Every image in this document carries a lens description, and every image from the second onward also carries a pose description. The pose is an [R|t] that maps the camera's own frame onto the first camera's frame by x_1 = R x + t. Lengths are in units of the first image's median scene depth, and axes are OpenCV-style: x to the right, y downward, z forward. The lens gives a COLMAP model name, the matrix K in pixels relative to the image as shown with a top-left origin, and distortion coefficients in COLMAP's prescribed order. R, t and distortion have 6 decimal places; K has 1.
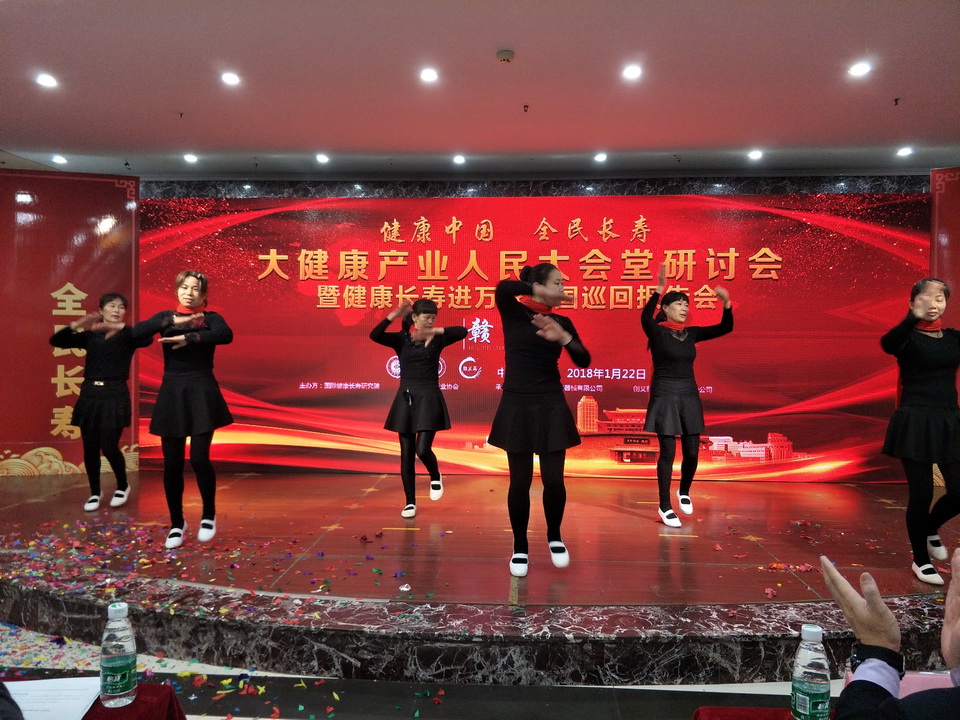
lens RADIAL K [[773.0, 0, 486.3], [0, 773.0, 361.6], [0, 0, 1]] dist [0.055755, -0.075250]
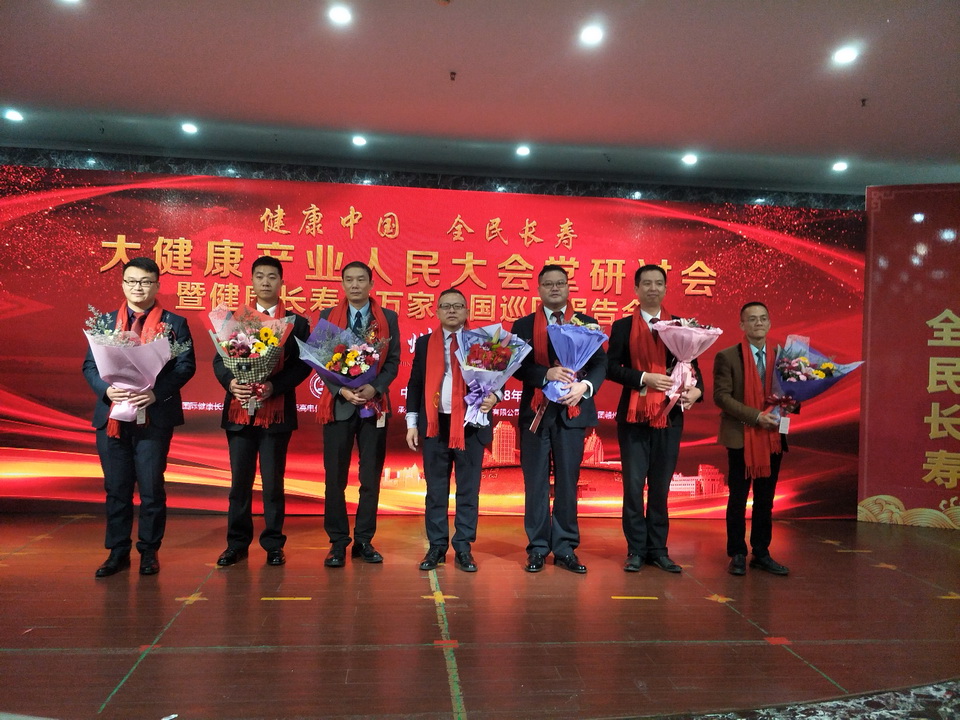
lens RADIAL K [[773.0, 0, 486.3], [0, 773.0, 361.6], [0, 0, 1]] dist [0.055755, -0.075250]
pose [[0.984890, 0.024101, 0.171497, -0.039436], [-0.020643, 0.999547, -0.021918, -0.003716], [-0.171948, 0.018047, 0.984941, 0.148373]]
